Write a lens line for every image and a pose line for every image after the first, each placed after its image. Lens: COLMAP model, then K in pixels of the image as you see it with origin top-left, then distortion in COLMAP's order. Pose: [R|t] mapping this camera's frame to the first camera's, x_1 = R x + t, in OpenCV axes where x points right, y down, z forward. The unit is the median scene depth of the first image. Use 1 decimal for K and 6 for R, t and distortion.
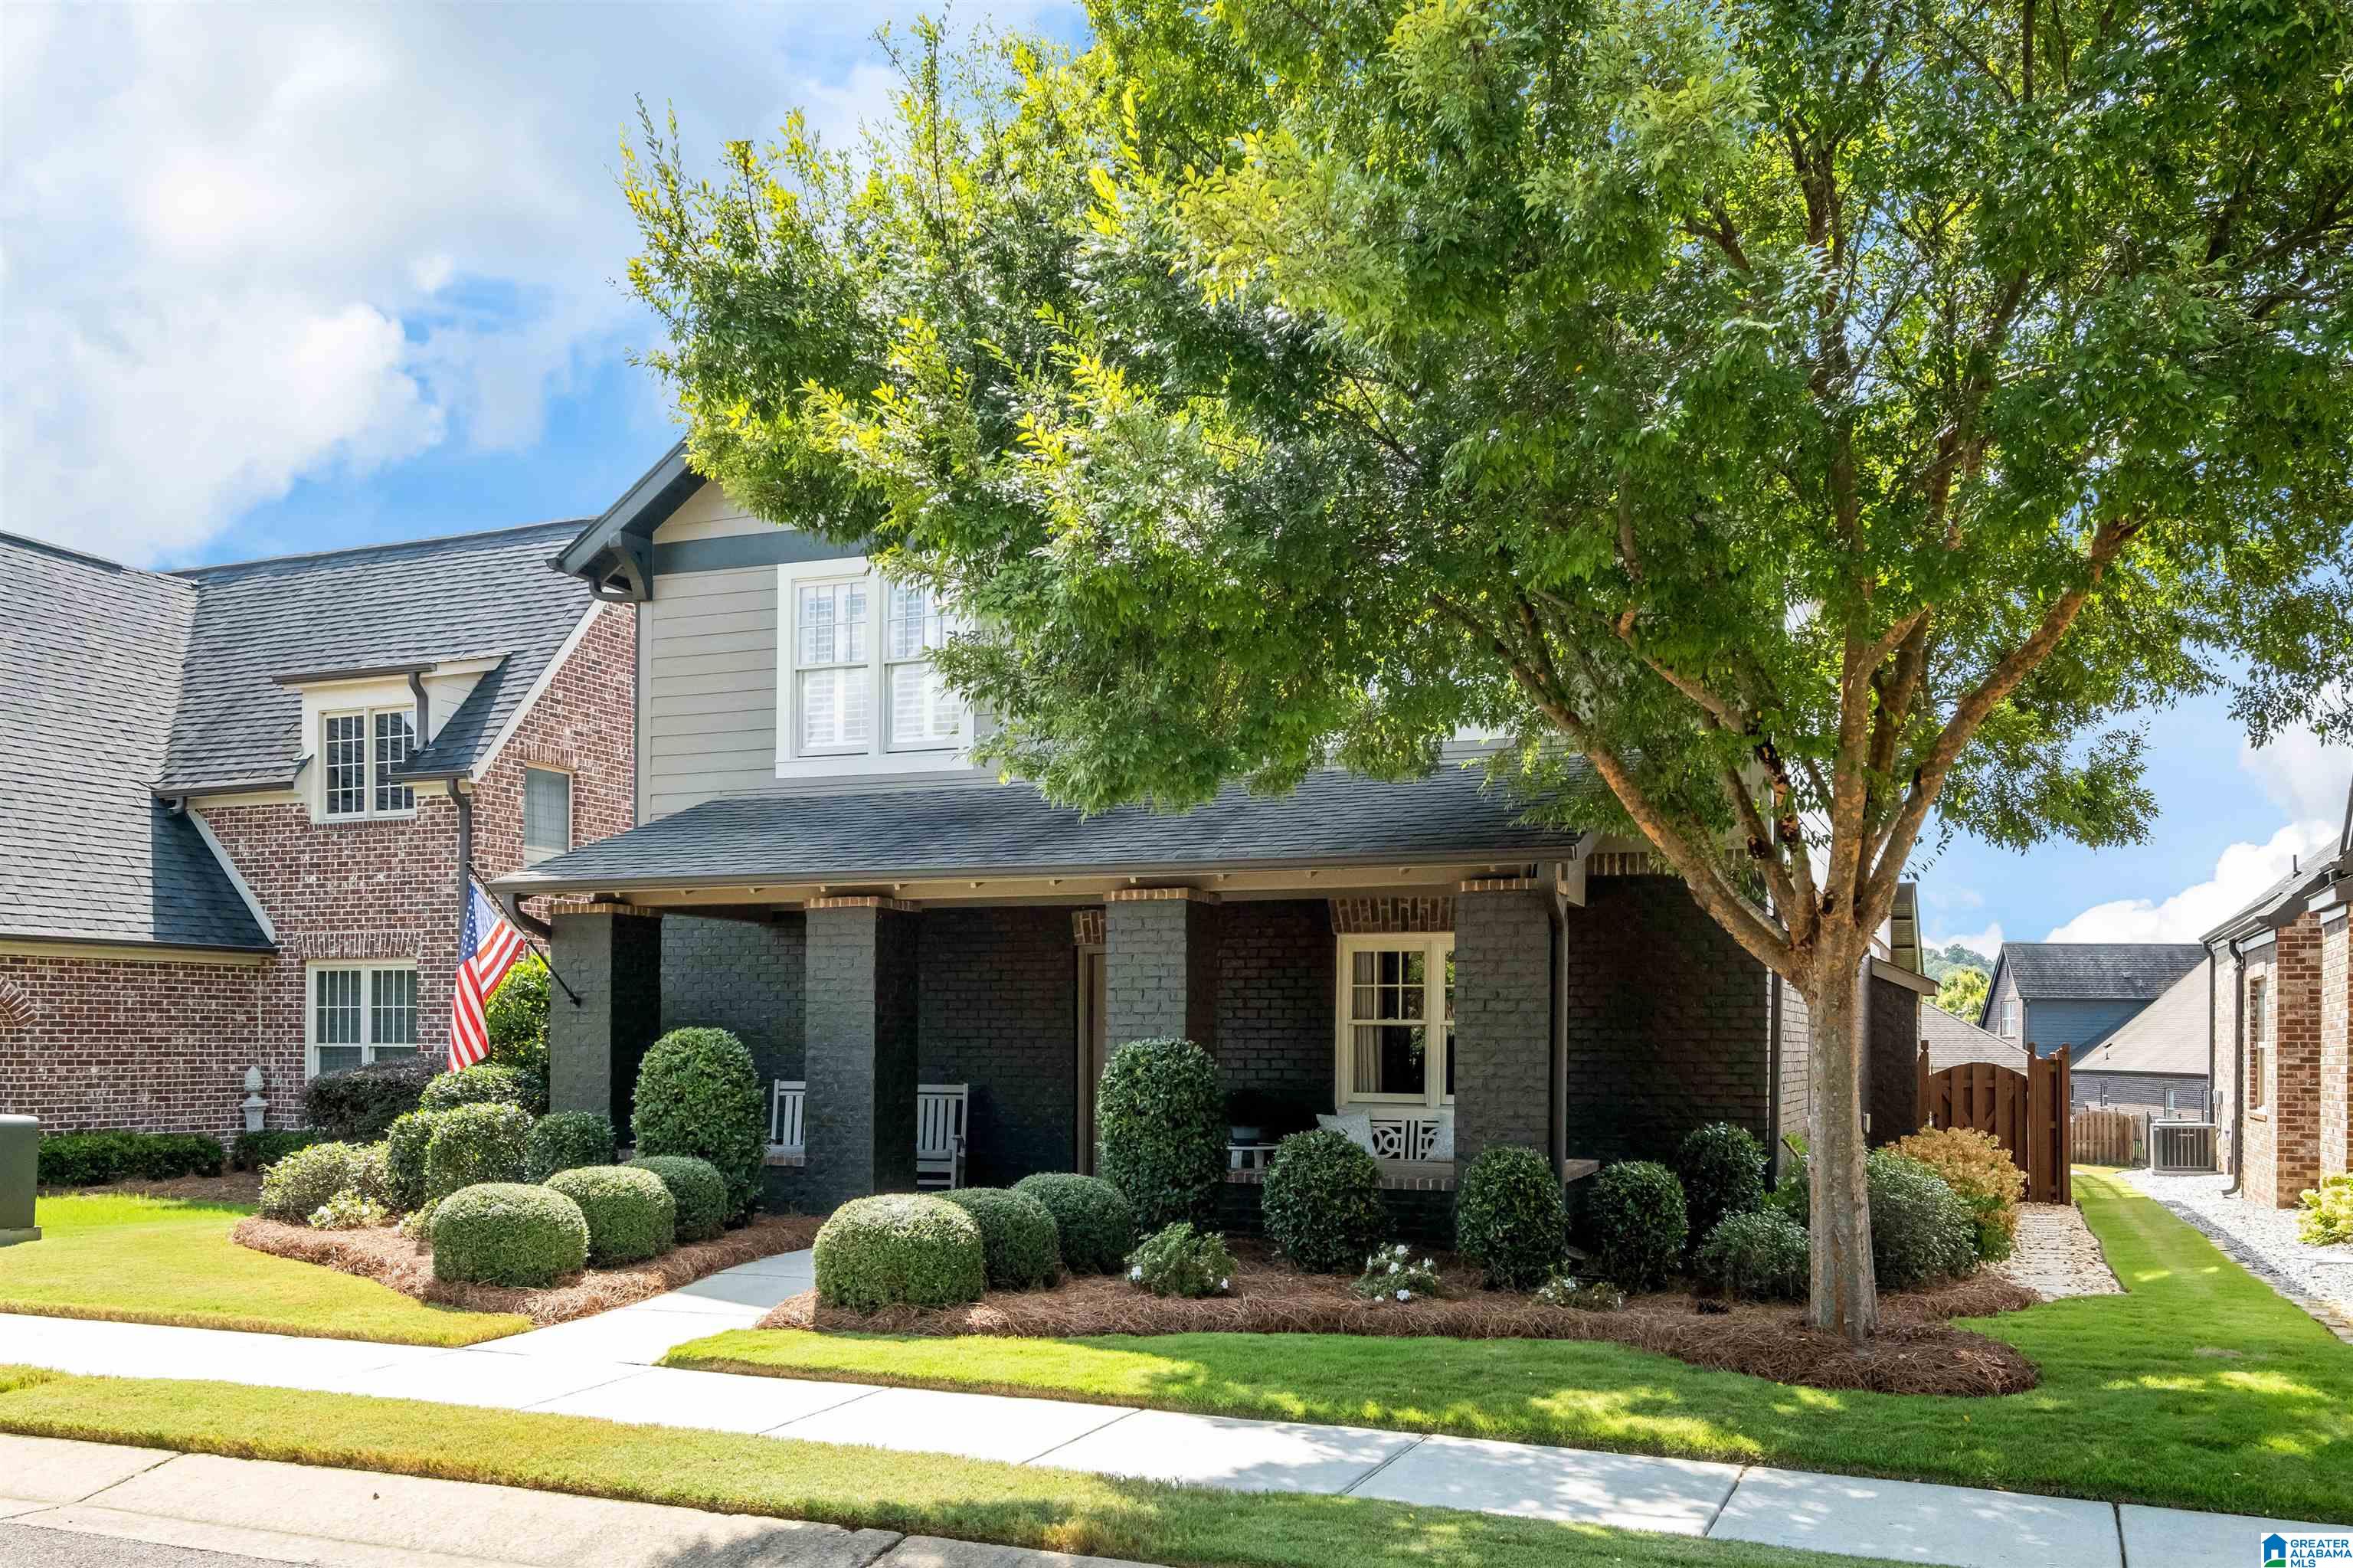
lens RADIAL K [[1823.4, 0, 1176.5], [0, 1823.4, 784.0], [0, 0, 1]] dist [0.005260, 0.002584]
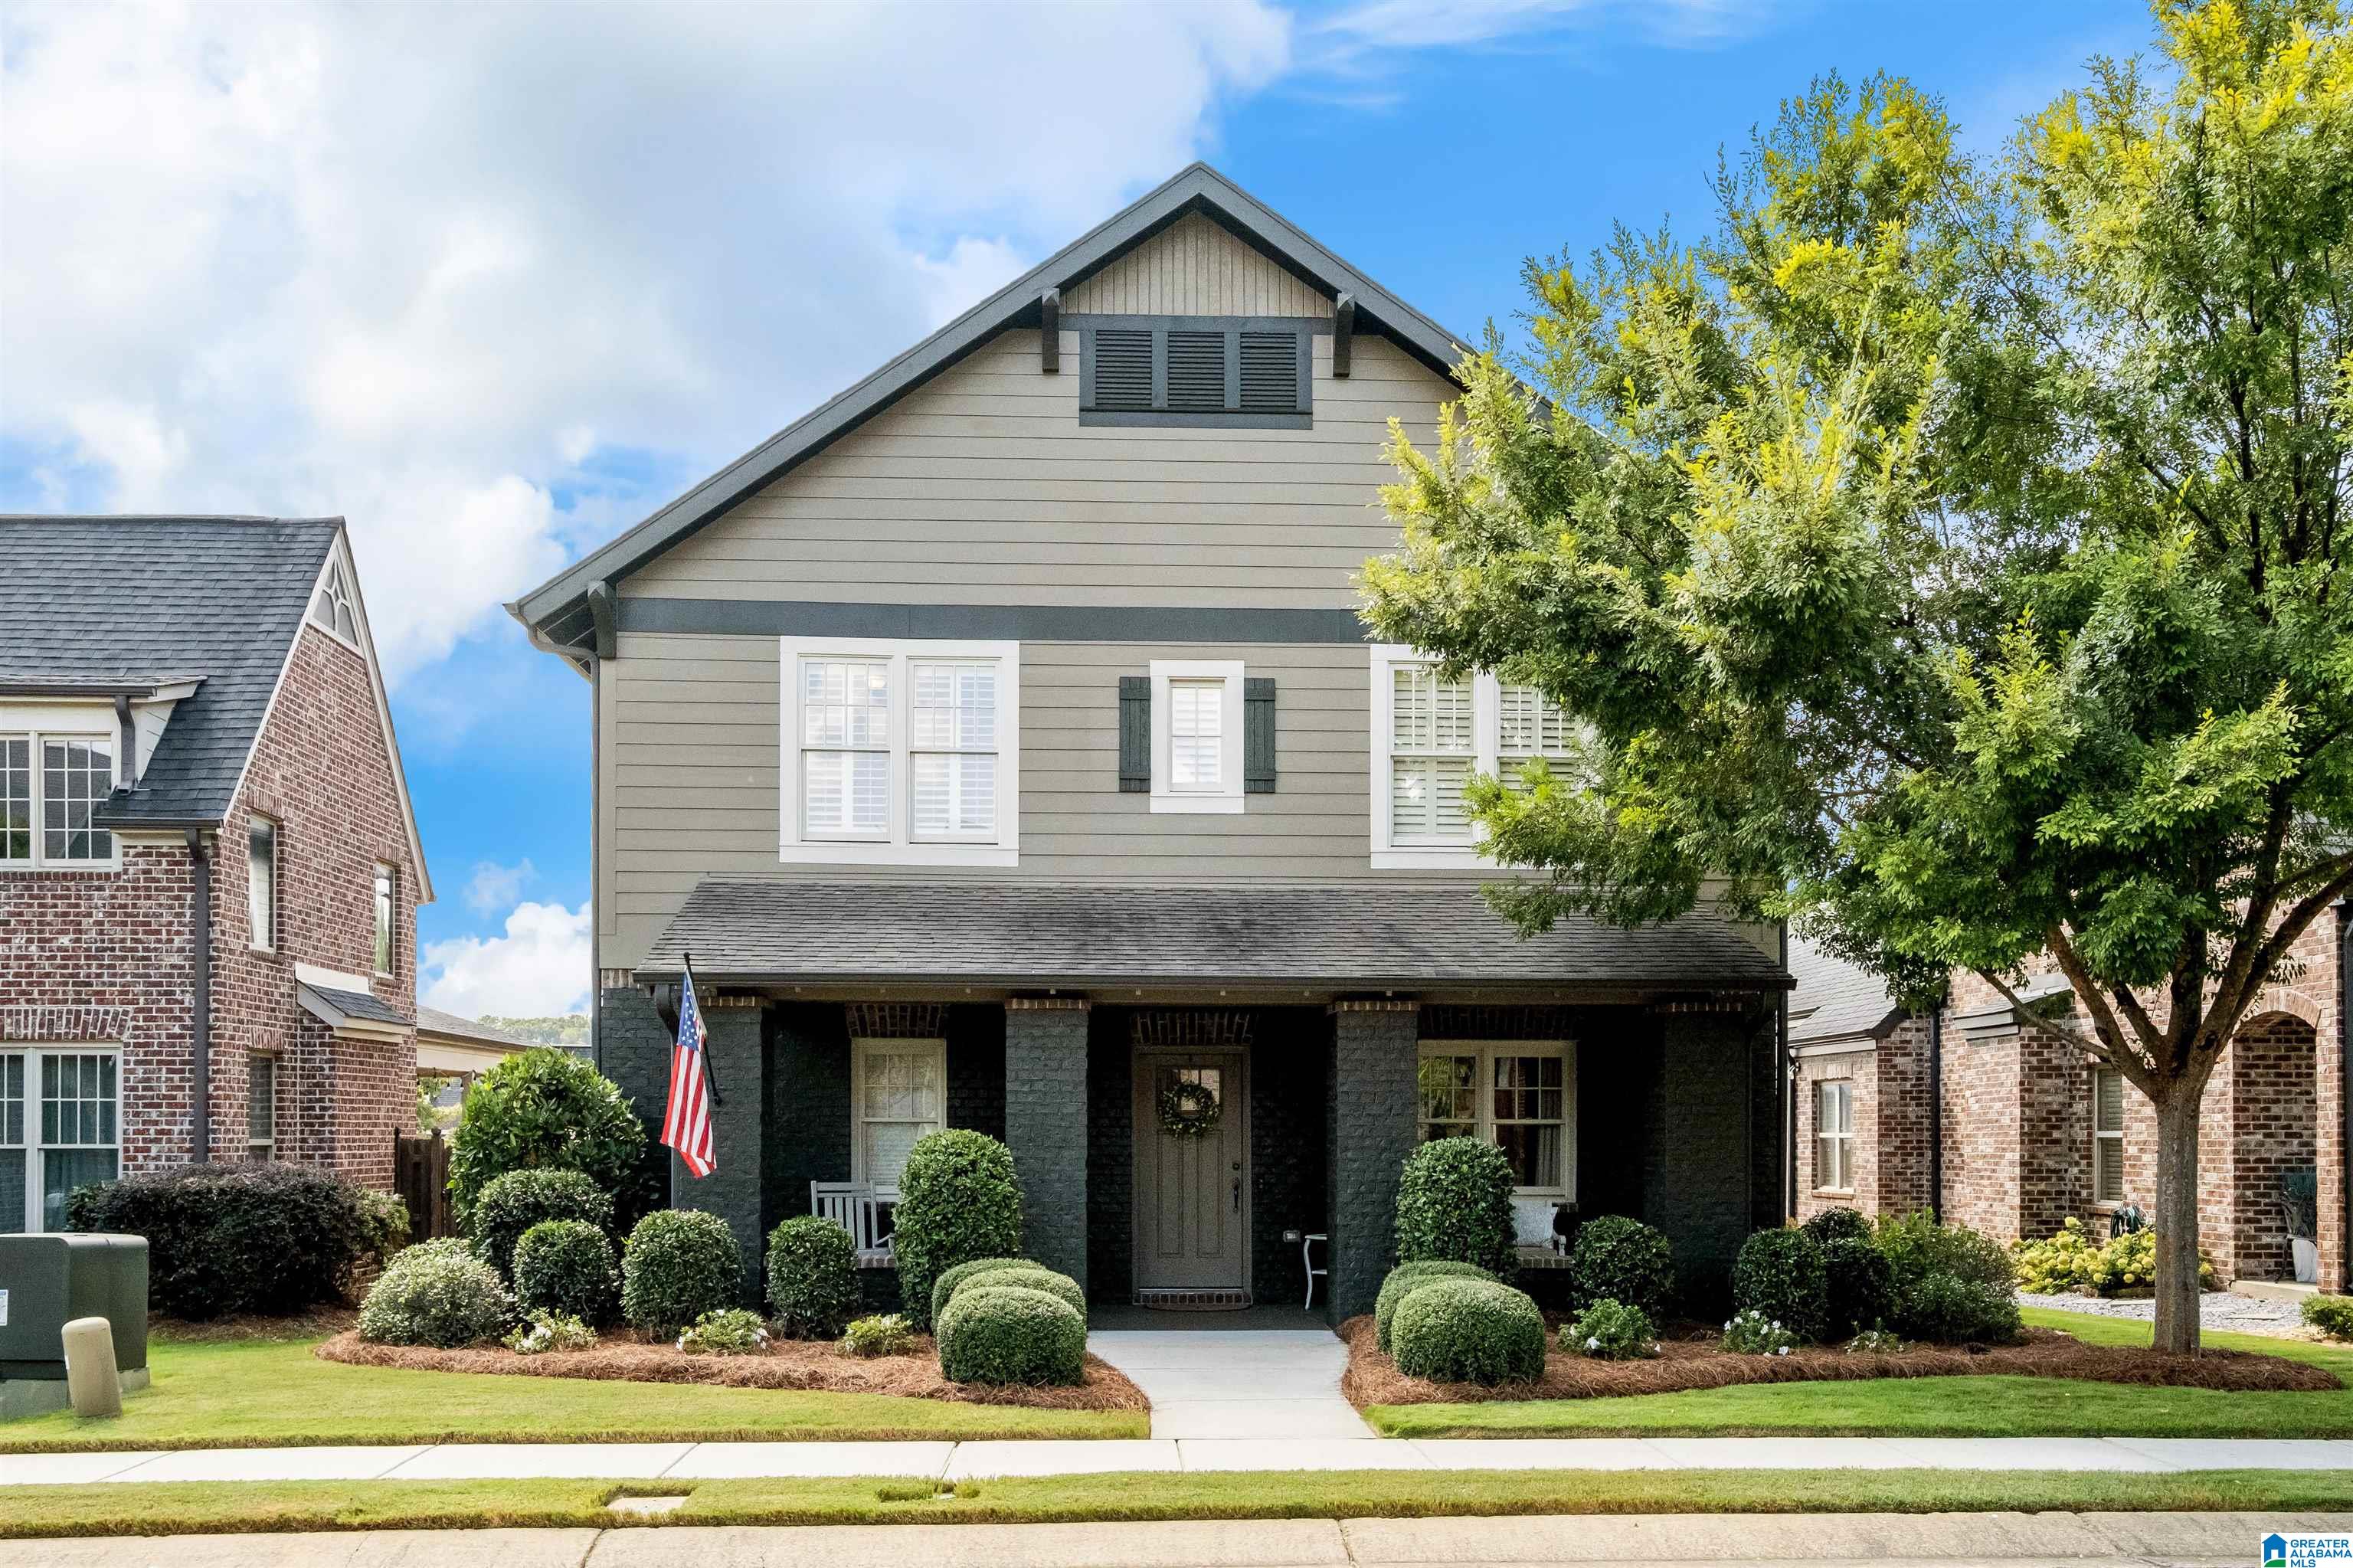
lens RADIAL K [[1985.3, 0, 1176.5], [0, 1985.3, 784.0], [0, 0, 1]] dist [0.004963, 0.002416]
pose [[0.913482, 0.066676, 0.401380, -0.420315], [-0.053682, 0.997608, -0.043547, -0.009074], [-0.403323, 0.018233, 0.914876, -0.029226]]
